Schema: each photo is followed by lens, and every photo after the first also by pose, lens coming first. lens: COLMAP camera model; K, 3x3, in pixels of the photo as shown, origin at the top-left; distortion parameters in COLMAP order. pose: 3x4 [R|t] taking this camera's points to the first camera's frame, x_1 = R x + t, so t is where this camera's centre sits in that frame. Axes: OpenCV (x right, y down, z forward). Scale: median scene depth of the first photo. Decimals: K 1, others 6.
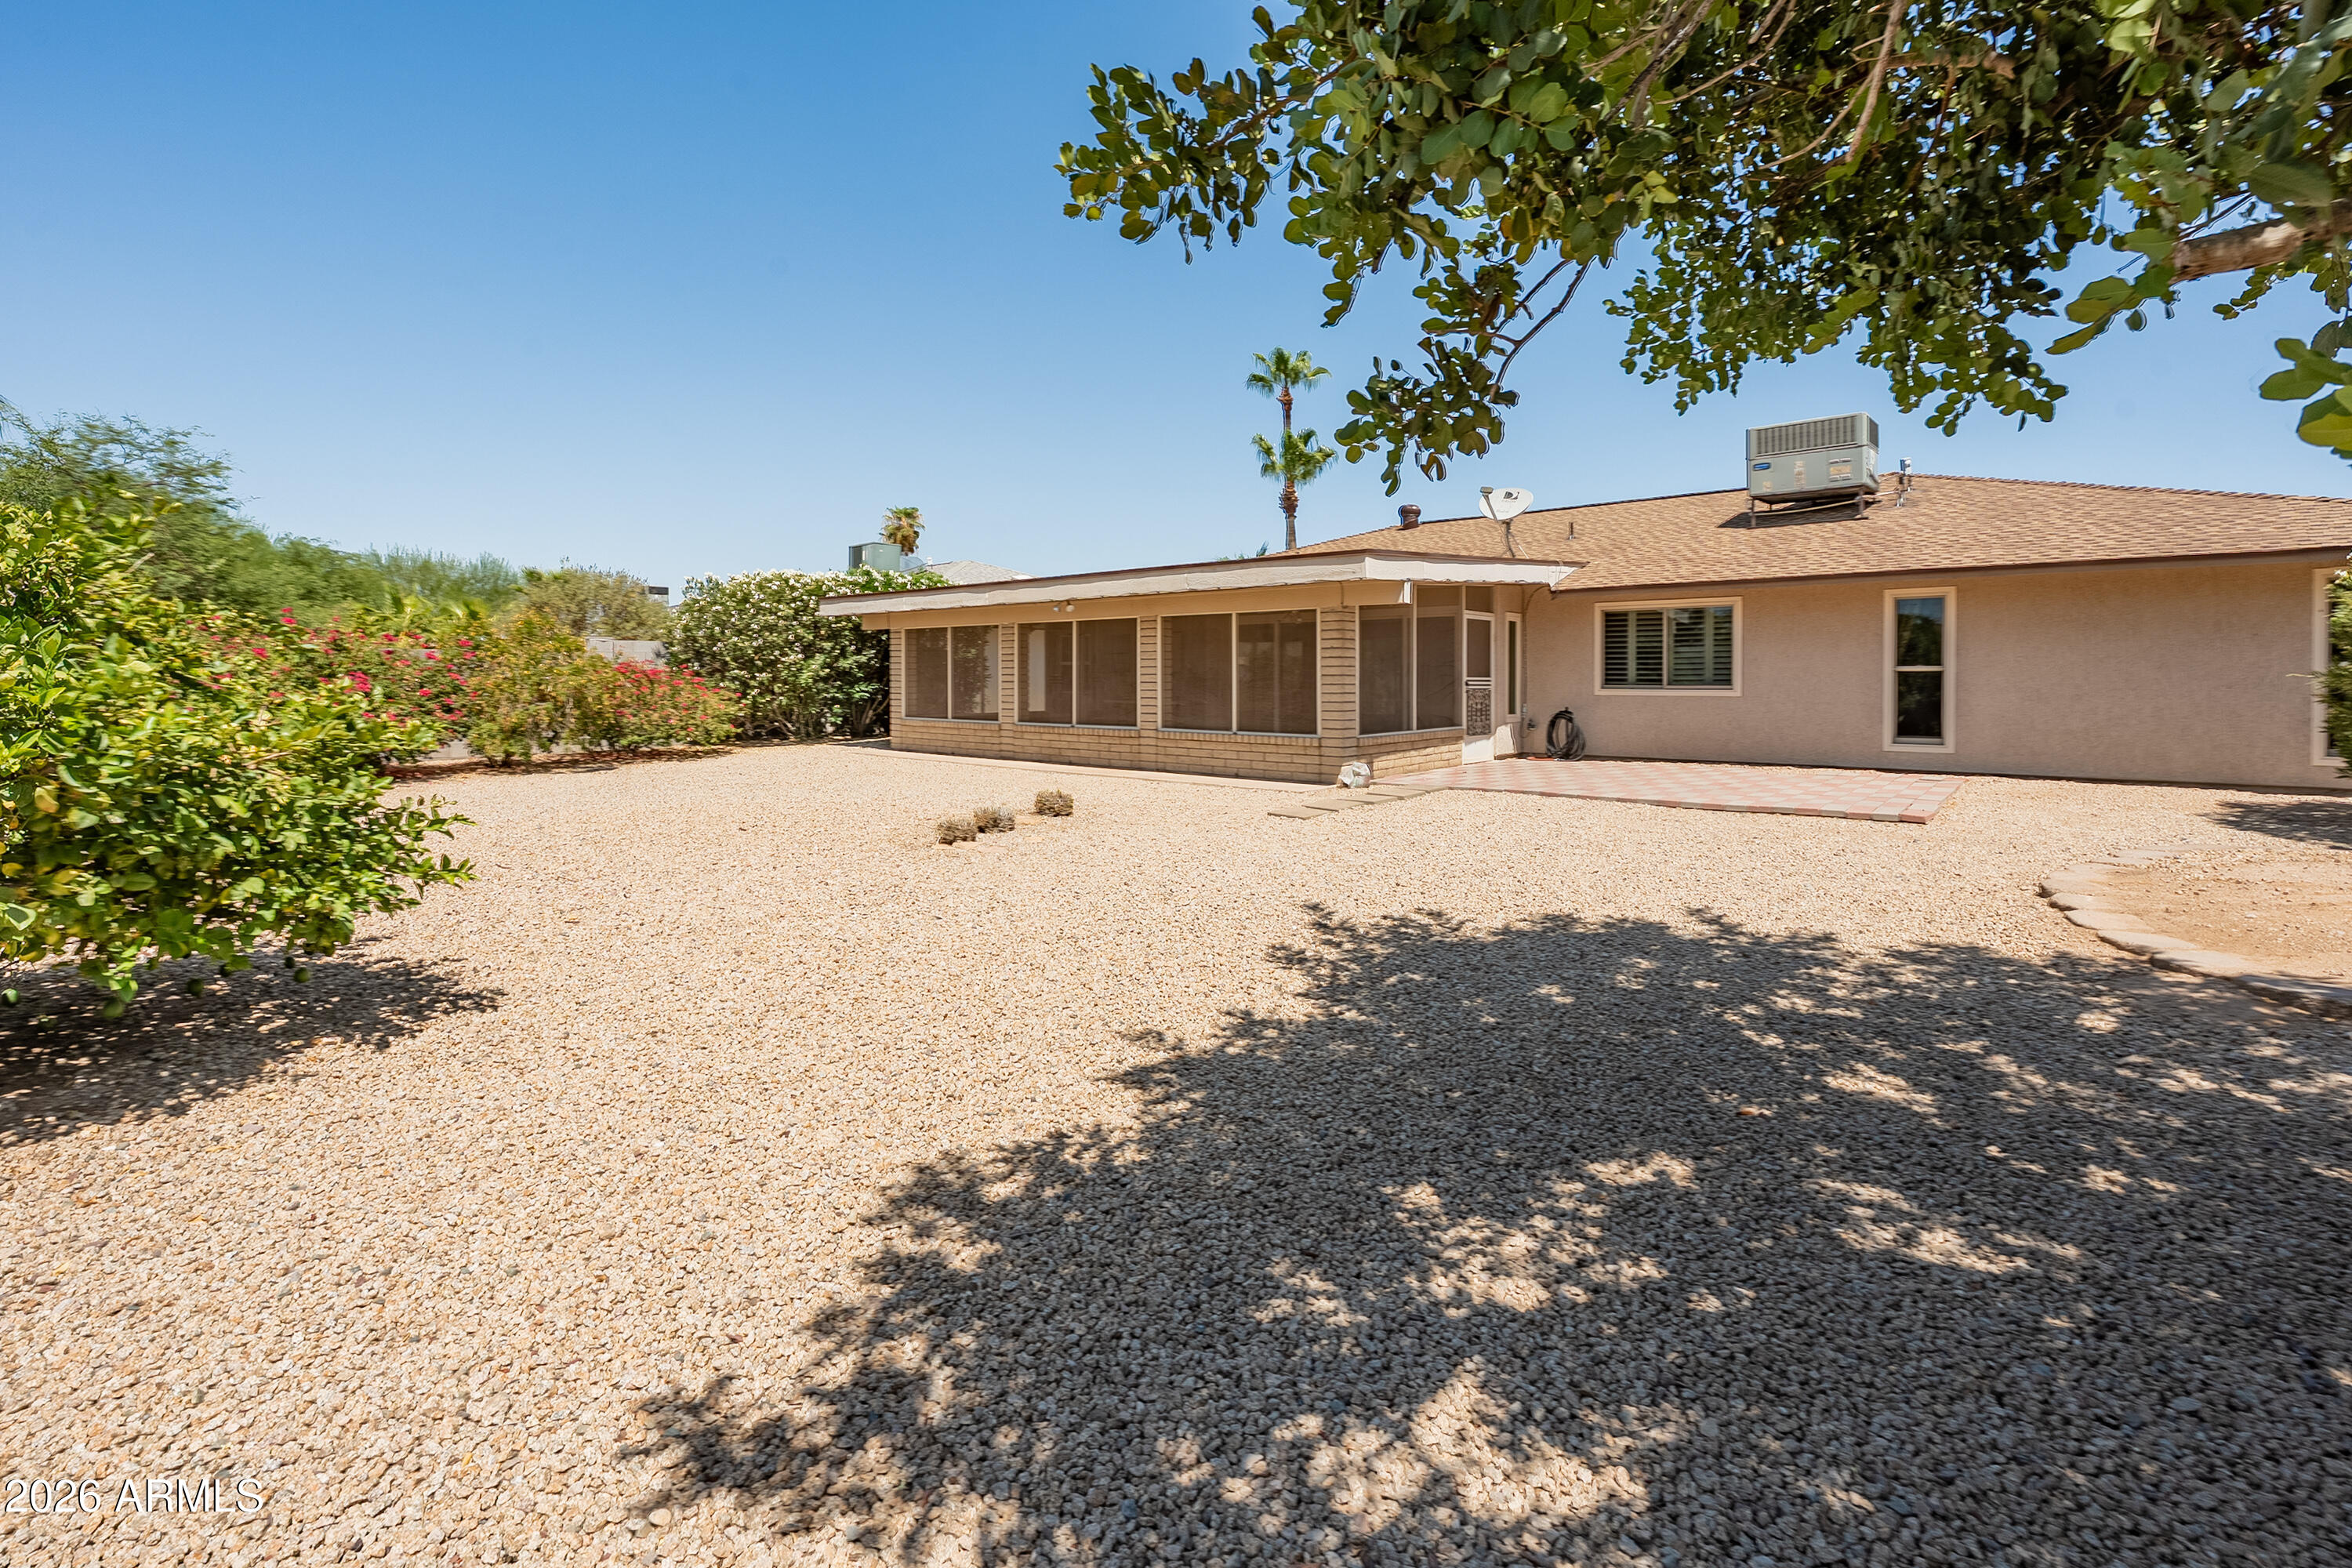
lens RADIAL K [[1076.6, 0, 1166.7], [0, 1076.6, 792.7], [0, 0, 1]] dist [-0.003379, 0.000327]
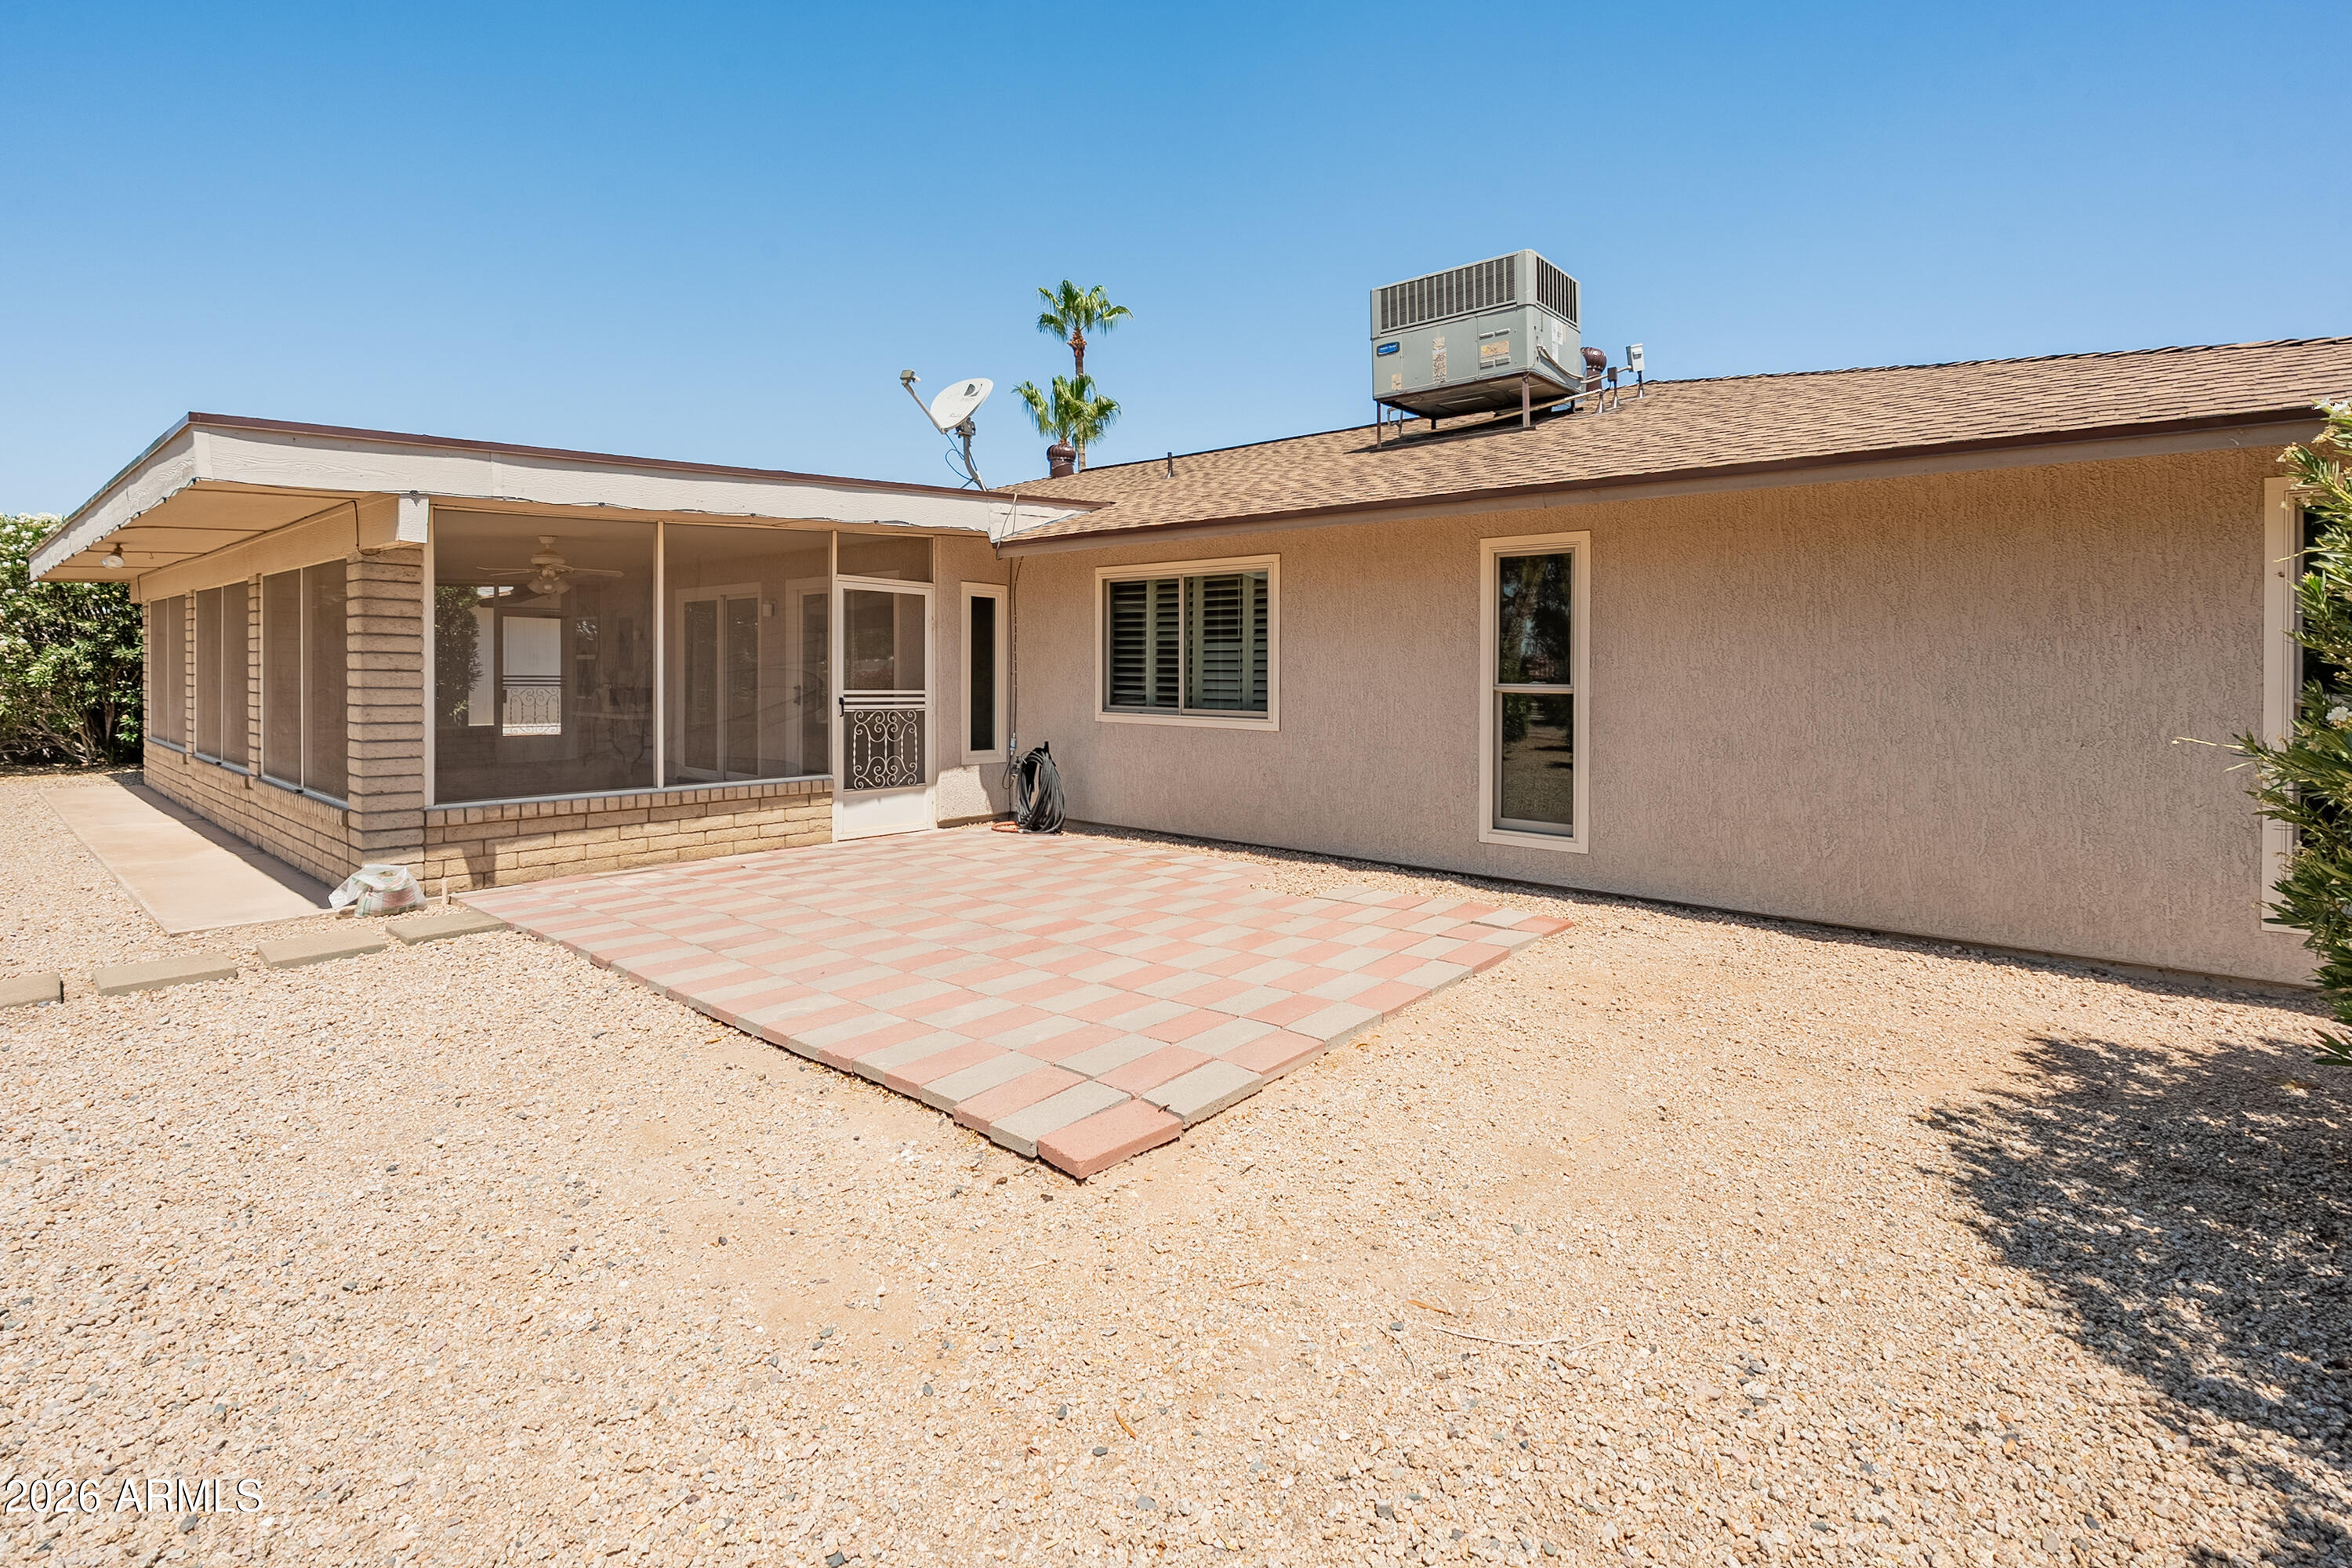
lens RADIAL K [[1076.6, 0, 1184.9], [0, 1076.6, 774.5], [0, 0, 1]] dist [-0.003379, 0.000327]
pose [[0.999846, 0.012183, 0.012665, 0.449168], [-0.012029, 0.999853, -0.012233, -0.055865], [-0.012813, 0.012079, 0.999845, 0.410501]]
